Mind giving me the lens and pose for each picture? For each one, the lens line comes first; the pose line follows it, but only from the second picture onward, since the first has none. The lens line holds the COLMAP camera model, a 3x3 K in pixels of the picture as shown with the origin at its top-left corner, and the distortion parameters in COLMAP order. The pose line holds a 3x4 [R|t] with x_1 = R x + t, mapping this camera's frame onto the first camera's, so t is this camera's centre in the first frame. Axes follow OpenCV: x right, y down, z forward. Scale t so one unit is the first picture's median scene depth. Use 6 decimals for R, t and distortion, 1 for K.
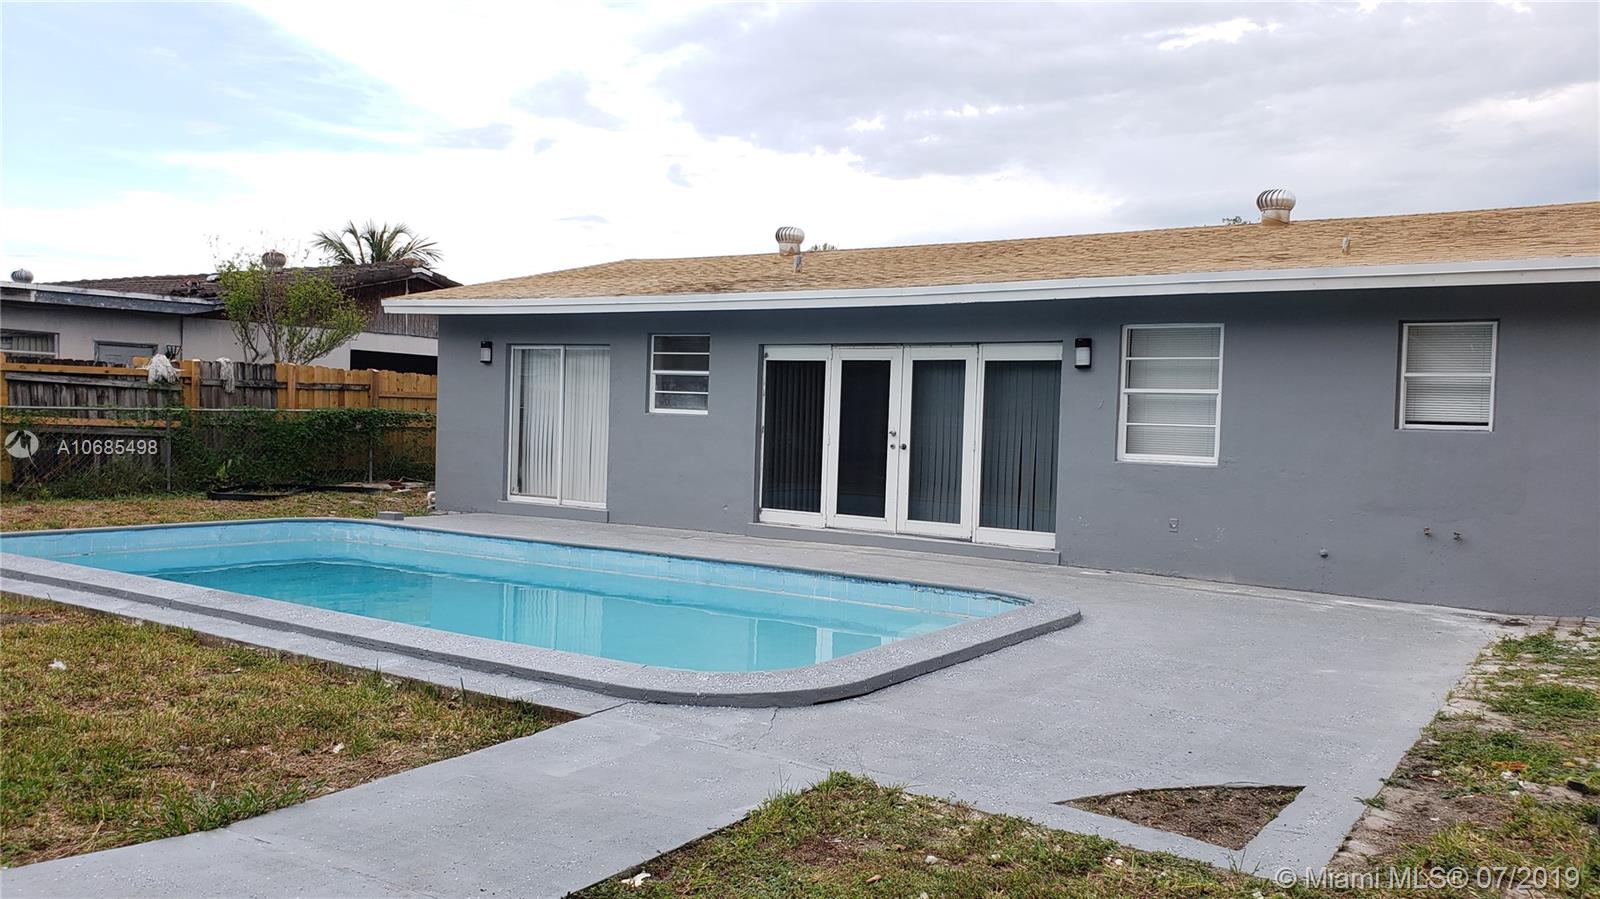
lens RADIAL K [[1253.6, 0, 816.7], [0, 1253.6, 453.9], [0, 0, 1]] dist [0.129387, -0.263544]
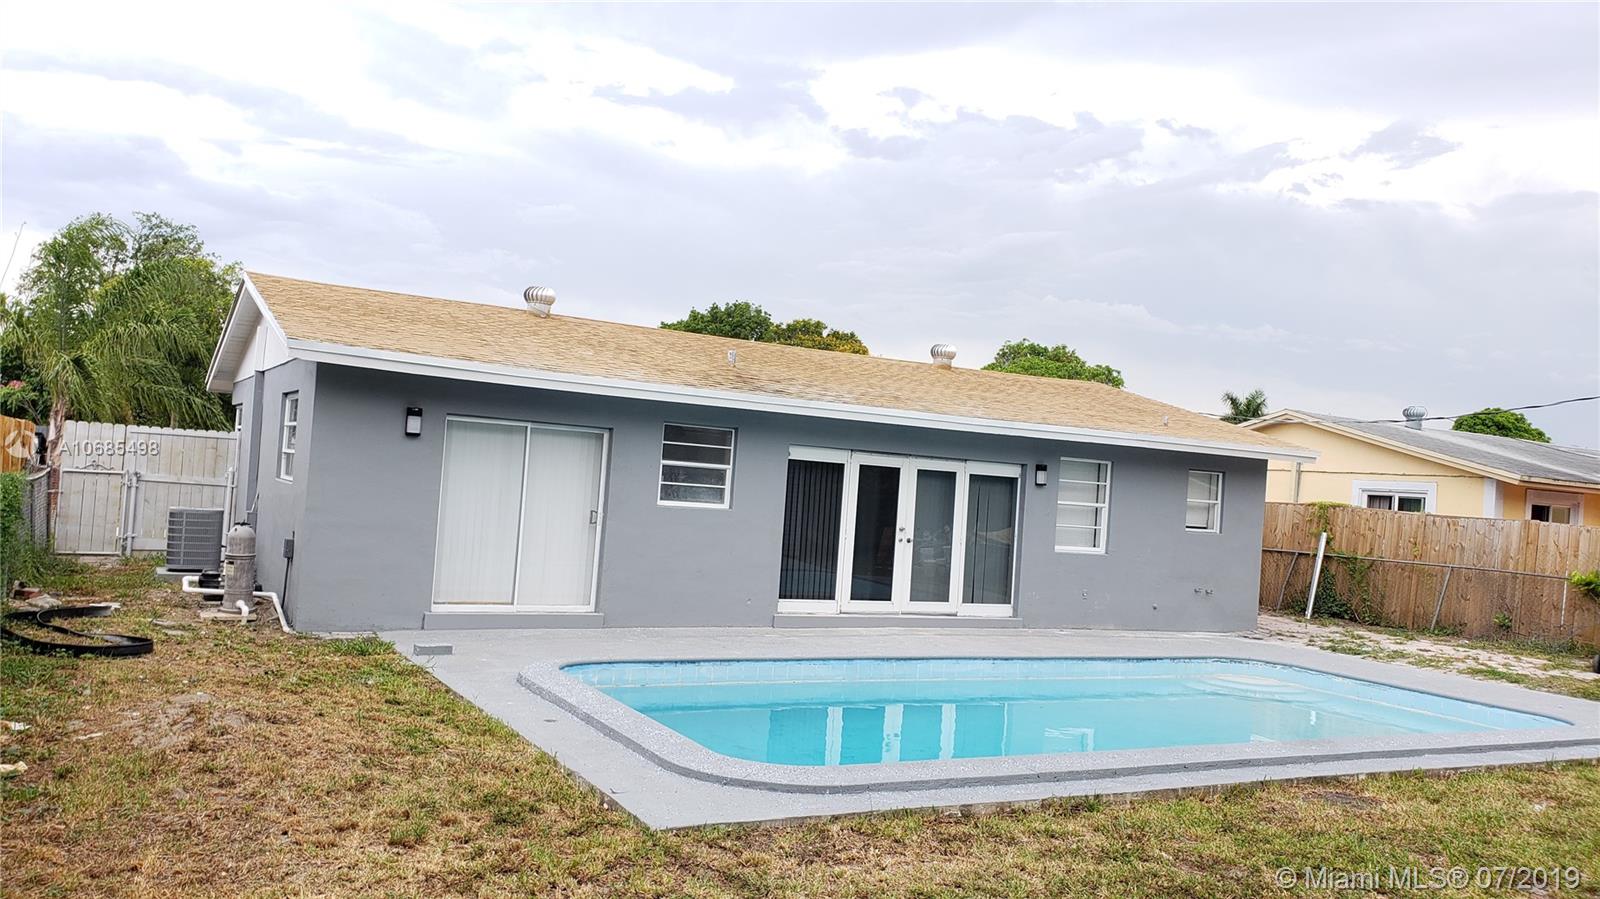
lens RADIAL K [[1256.7, 0, 807.4], [0, 1256.7, 460.3], [0, 0, 1]] dist [0.143078, -0.259519]
pose [[0.460370, 0.013360, 0.887626, -1.004319], [-0.031728, 0.999496, 0.001412, -0.078246], [-0.887160, -0.028813, 0.460562, 0.514063]]
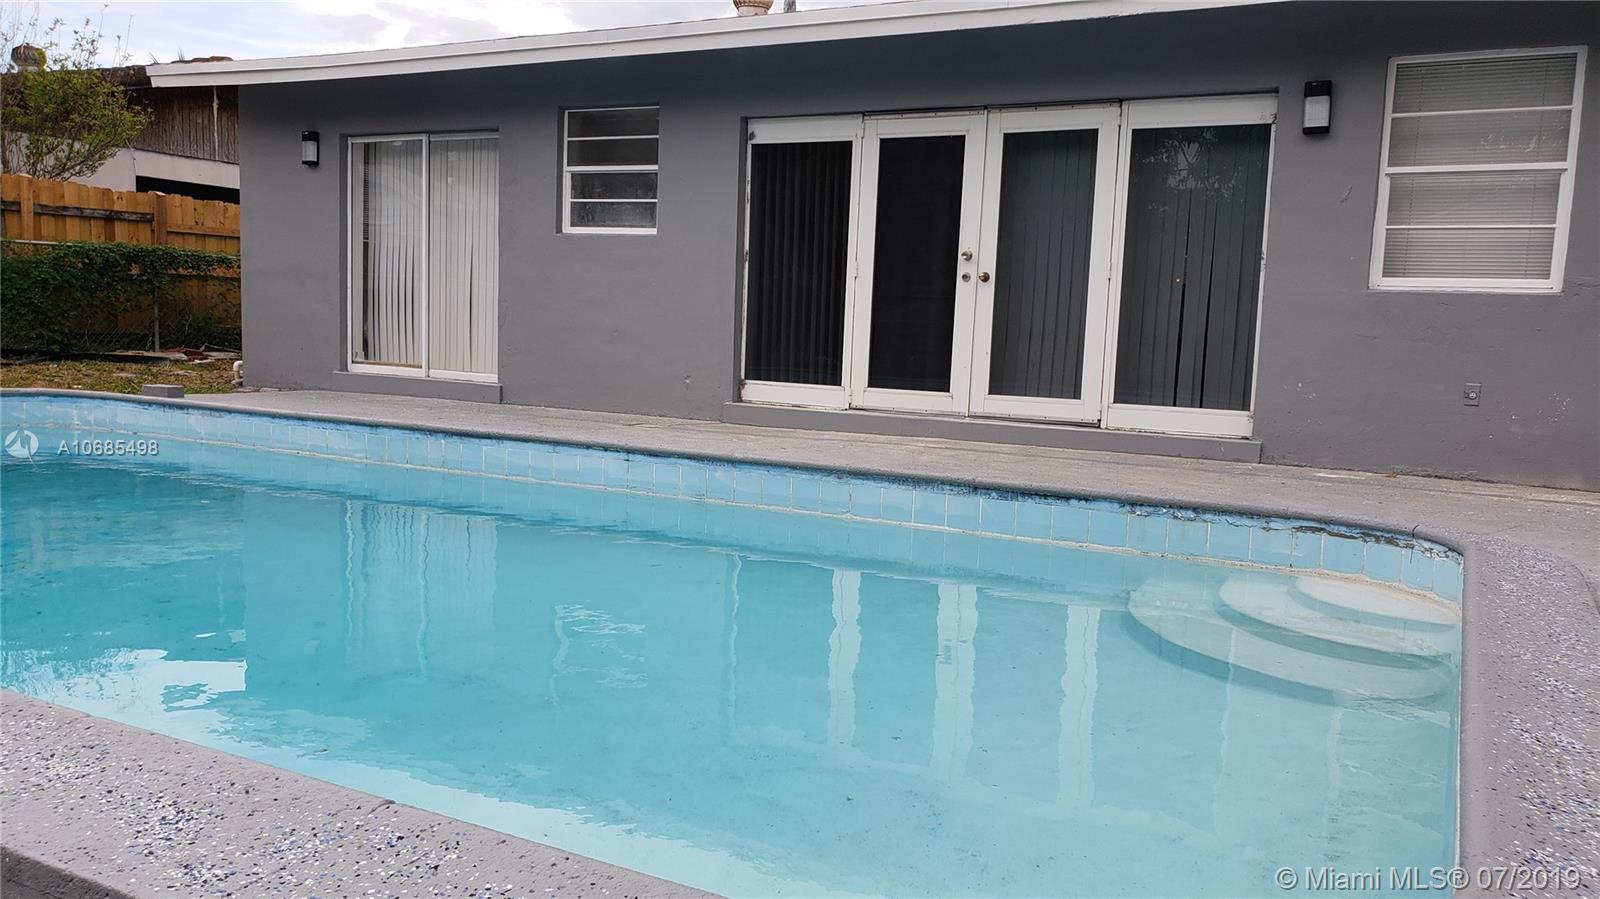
lens RADIAL K [[1257.2, 0, 804.5], [0, 1257.2, 472.6], [0, 0, 1]] dist [0.026901, -0.002427]
pose [[0.996571, -0.004204, 0.082636, -0.069358], [-0.003438, 0.995743, 0.092114, 0.032729], [-0.082671, -0.092082, 0.992314, 0.363029]]
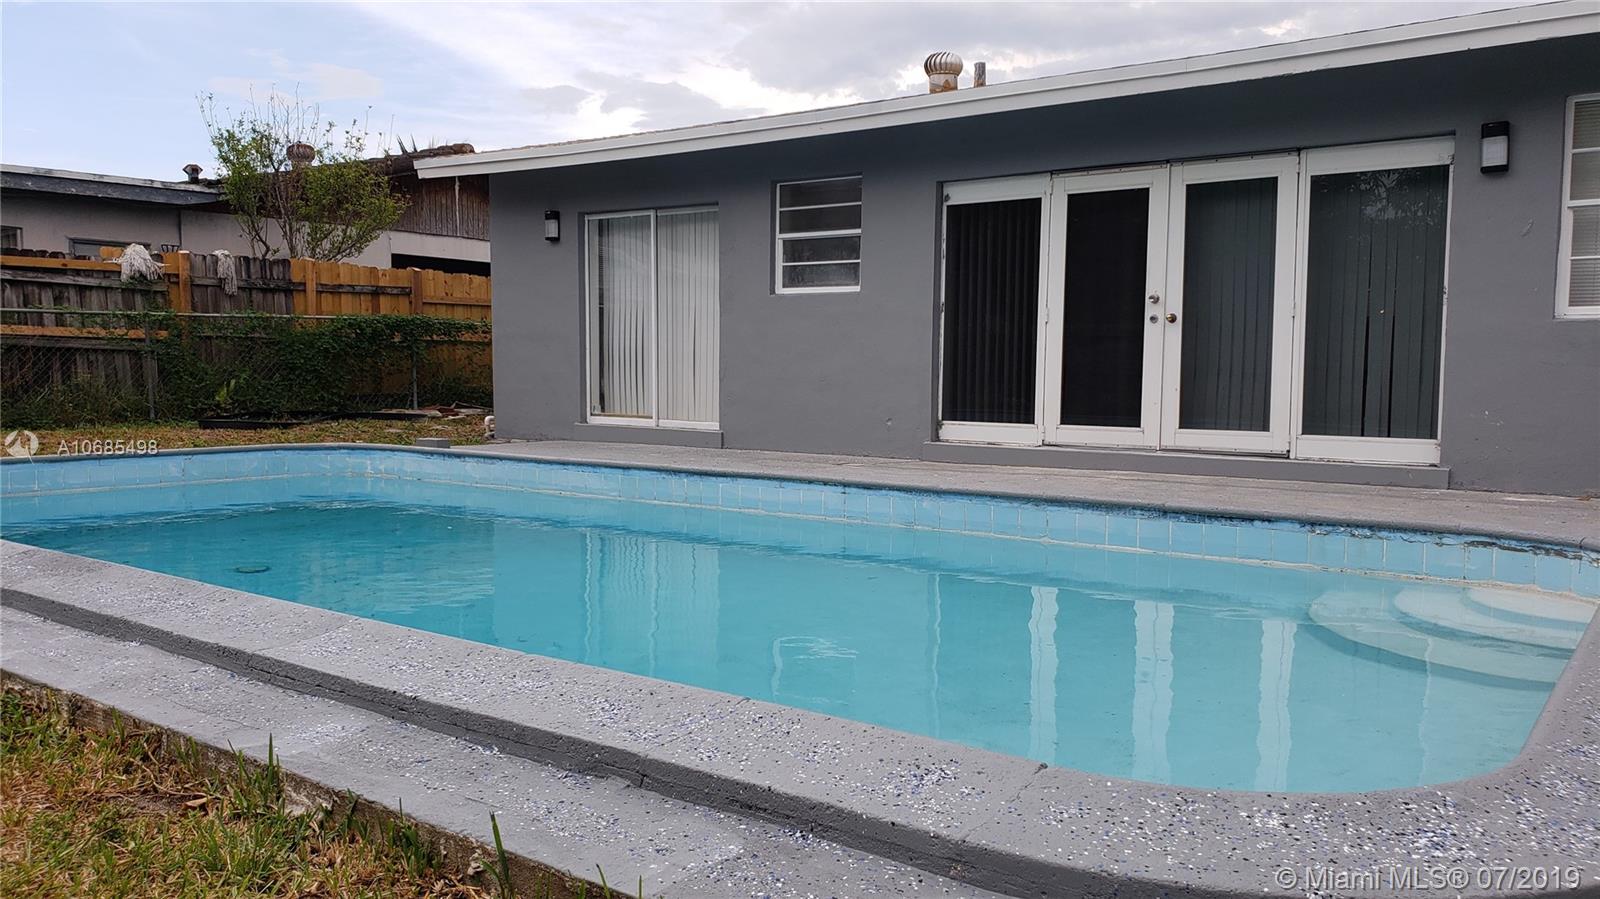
lens RADIAL K [[1256.7, 0, 807.4], [0, 1256.7, 460.3], [0, 0, 1]] dist [0.143078, -0.259519]
pose [[0.997825, -0.020013, -0.062811, -0.078681], [0.022921, 0.998682, 0.045914, 0.032681], [0.061810, -0.047254, 0.996969, 0.302483]]
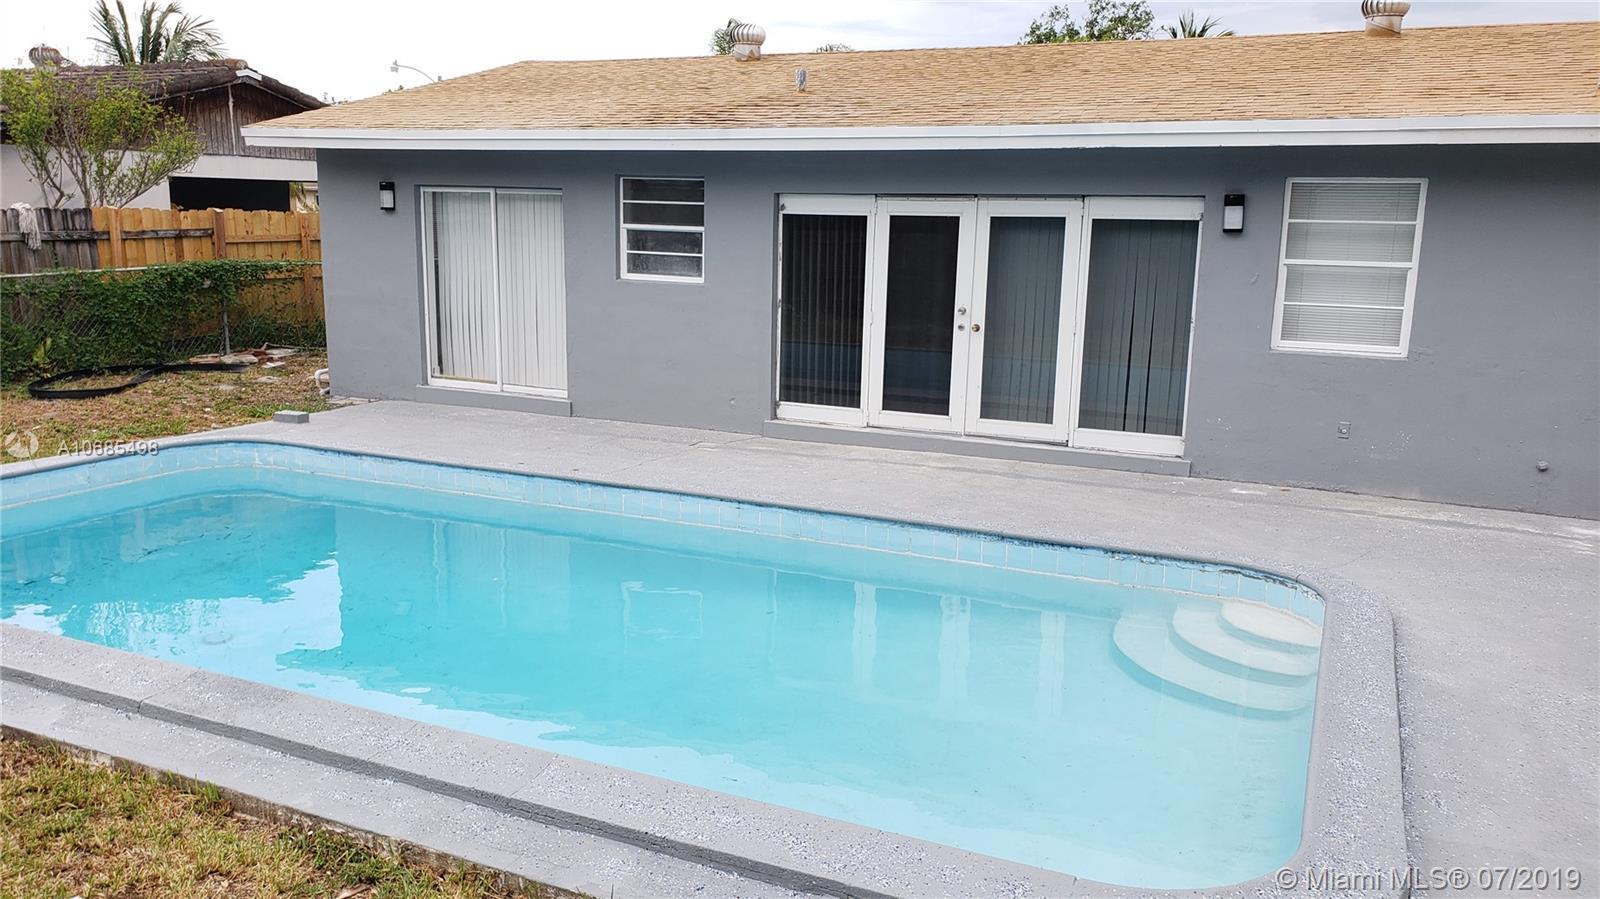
lens RADIAL K [[1257.4, 0, 780.3], [0, 1257.4, 469.5], [0, 0, 1]] dist [0.100294, -0.194470]
pose [[0.990309, -0.043169, 0.132005, -0.158192], [0.018651, 0.983194, 0.181606, -0.062868], [-0.137626, -0.177384, 0.974471, 0.208707]]
